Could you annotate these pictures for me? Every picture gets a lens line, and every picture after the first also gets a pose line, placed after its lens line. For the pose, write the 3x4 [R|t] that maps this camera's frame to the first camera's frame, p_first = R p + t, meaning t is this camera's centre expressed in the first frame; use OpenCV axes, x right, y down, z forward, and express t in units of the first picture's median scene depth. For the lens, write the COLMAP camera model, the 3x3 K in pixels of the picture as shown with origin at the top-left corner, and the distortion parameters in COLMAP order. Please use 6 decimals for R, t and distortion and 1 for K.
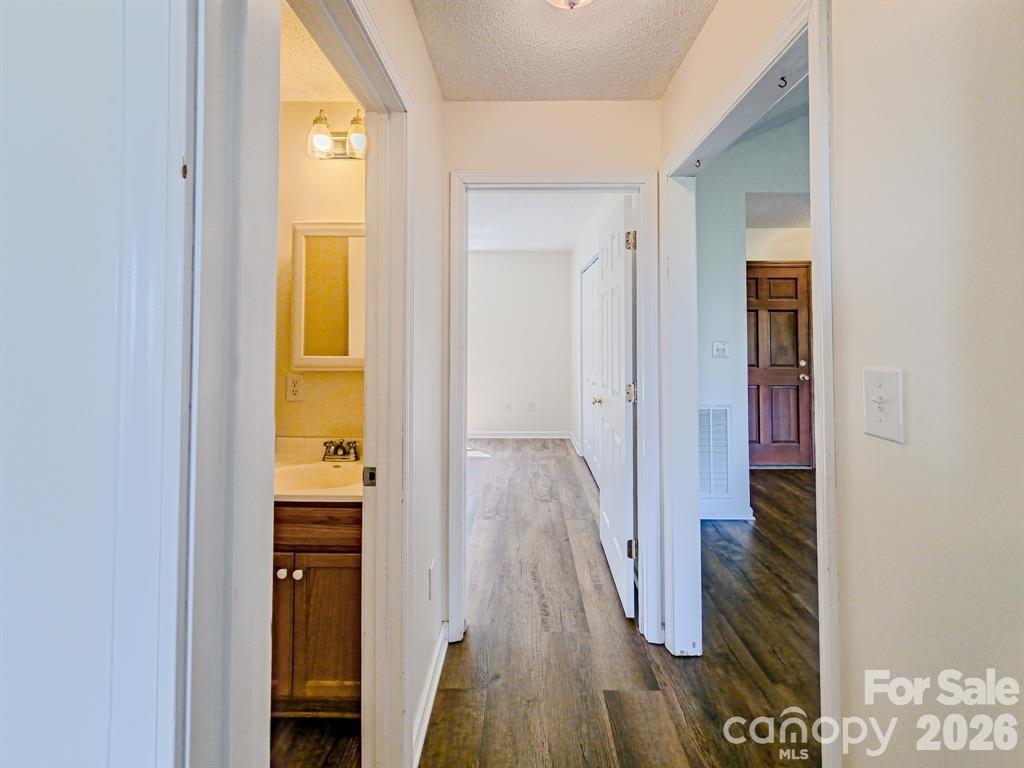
lens RADIAL K [[423.7, 0, 516.4], [0, 423.7, 373.8], [0, 0, 1]] dist [-0.000253, -0.000110]
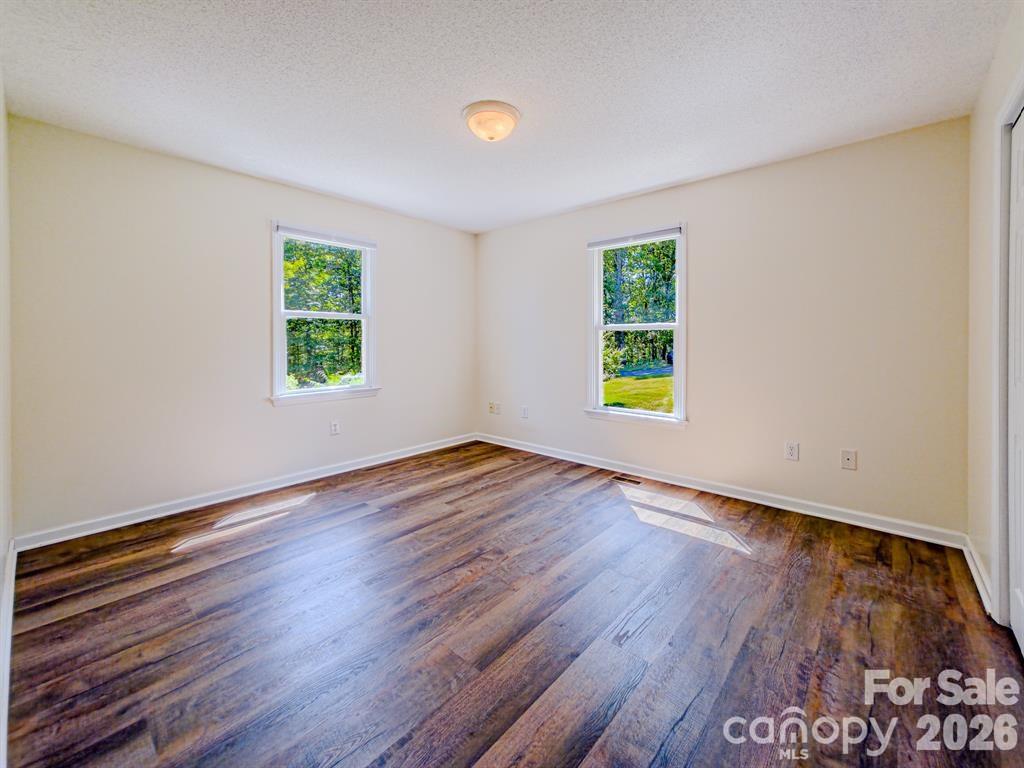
lens RADIAL K [[423.7, 0, 516.4], [0, 423.7, 373.8], [0, 0, 1]] dist [-0.000253, -0.000110]
pose [[0.764870, 0.050663, -0.642190, 0.051967], [-0.061823, 0.998074, 0.005105, -0.000411], [0.641212, 0.035797, 0.766529, 0.408082]]
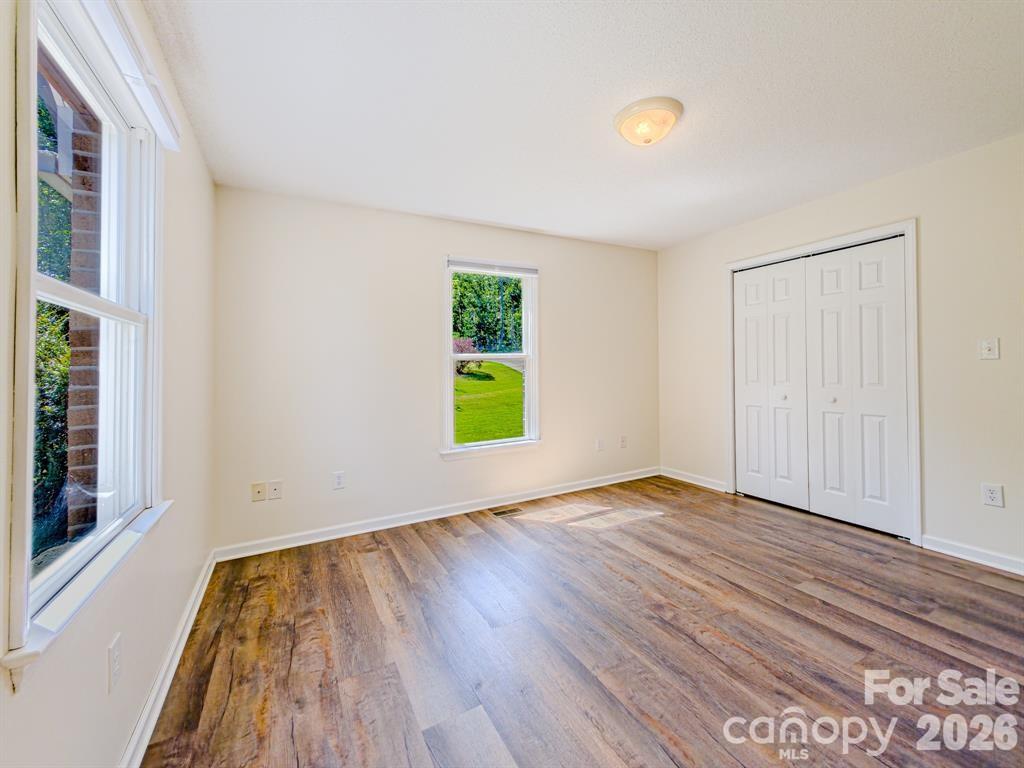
lens RADIAL K [[414.7, 0, 512.0], [0, 414.7, 384.0], [0, 0, 1]] dist [-0.001564, -0.000257]
pose [[0.872568, -0.037527, 0.487049, -0.586780], [0.068449, 0.996601, -0.045843, -0.007958], [-0.483673, 0.073339, 0.872171, 0.464129]]
